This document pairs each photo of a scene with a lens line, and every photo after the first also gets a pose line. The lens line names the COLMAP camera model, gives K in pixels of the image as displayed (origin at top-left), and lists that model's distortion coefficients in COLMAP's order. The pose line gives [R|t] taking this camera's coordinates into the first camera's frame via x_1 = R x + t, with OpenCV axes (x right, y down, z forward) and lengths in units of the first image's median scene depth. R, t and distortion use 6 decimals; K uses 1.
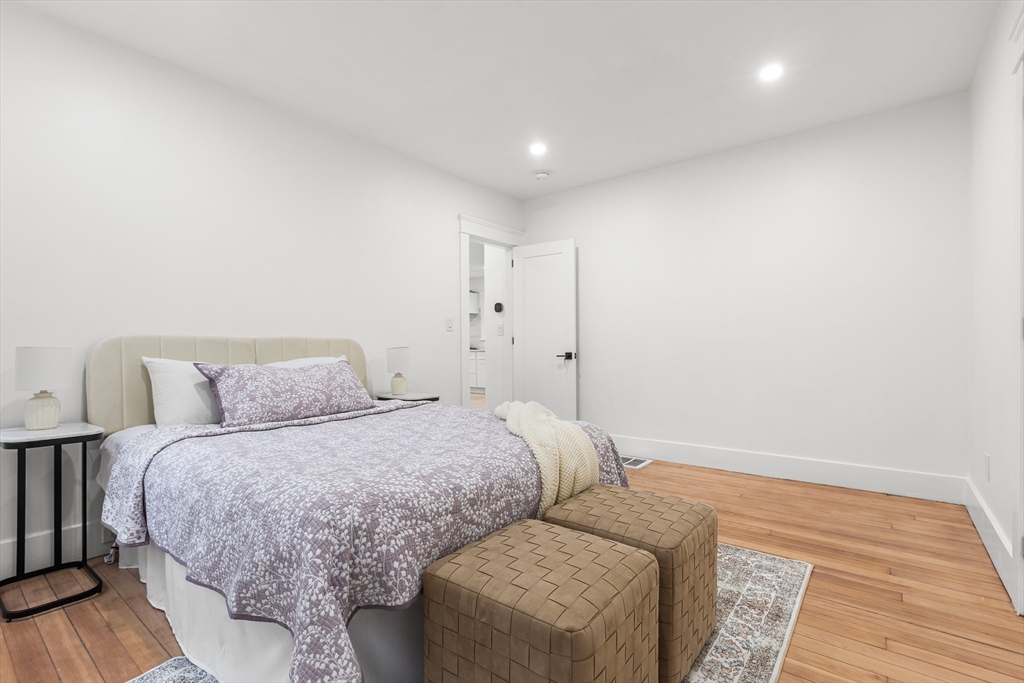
lens RADIAL K [[463.9, 0, 510.3], [0, 463.9, 340.2], [0, 0, 1]] dist [0.000821, -0.000112]
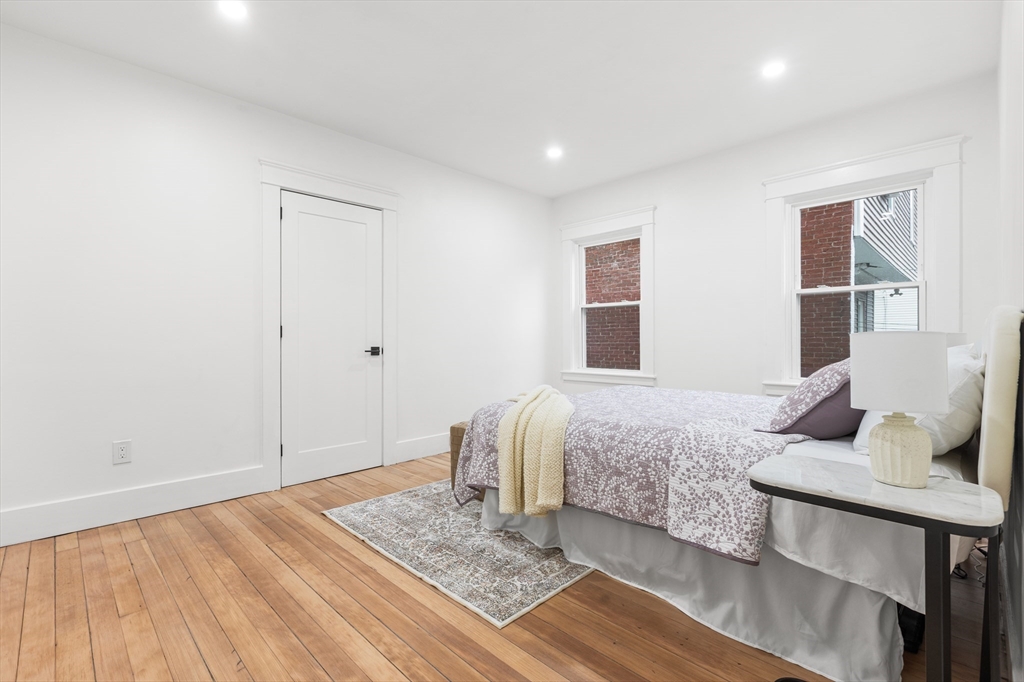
lens RADIAL K [[463.9, 0, 510.3], [0, 463.9, 339.7], [0, 0, 1]] dist [0.000821, -0.000112]
pose [[-0.991645, 0.010281, 0.128583, -0.022827], [0.008847, 0.999892, -0.011716, 0.030611], [-0.128690, -0.010480, -0.991630, 1.947038]]
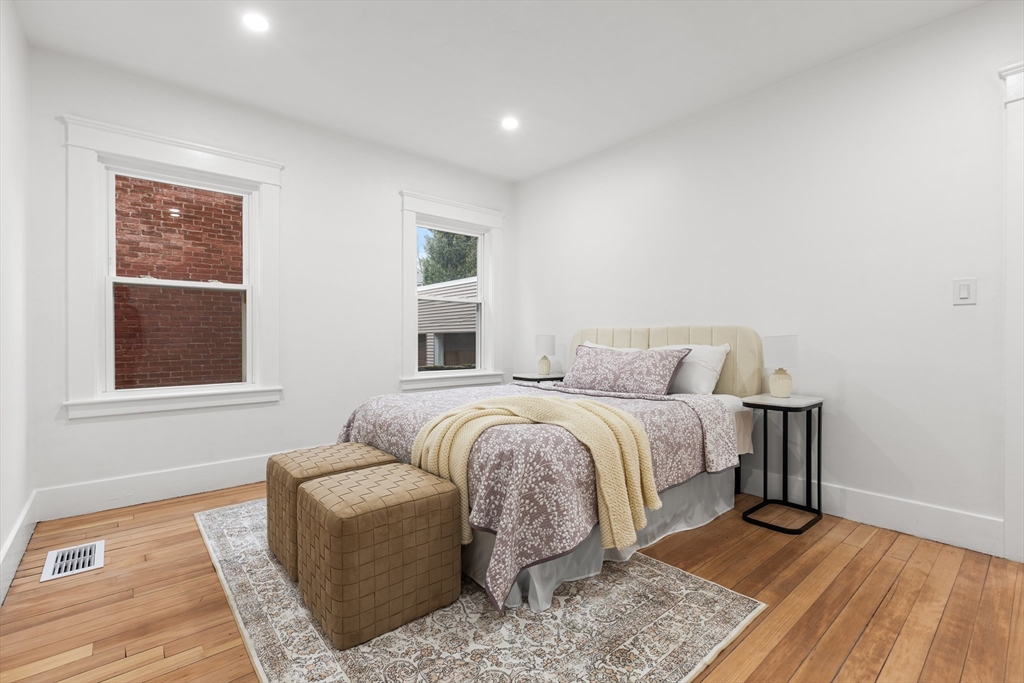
lens RADIAL K [[463.9, 0, 510.3], [0, 463.9, 340.2], [0, 0, 1]] dist [0.000821, -0.000112]
pose [[-0.191934, 0.011733, -0.981338, 0.857477], [0.014432, 0.999854, 0.009132, 0.014856], [0.981302, -0.012409, -0.192075, 1.035727]]
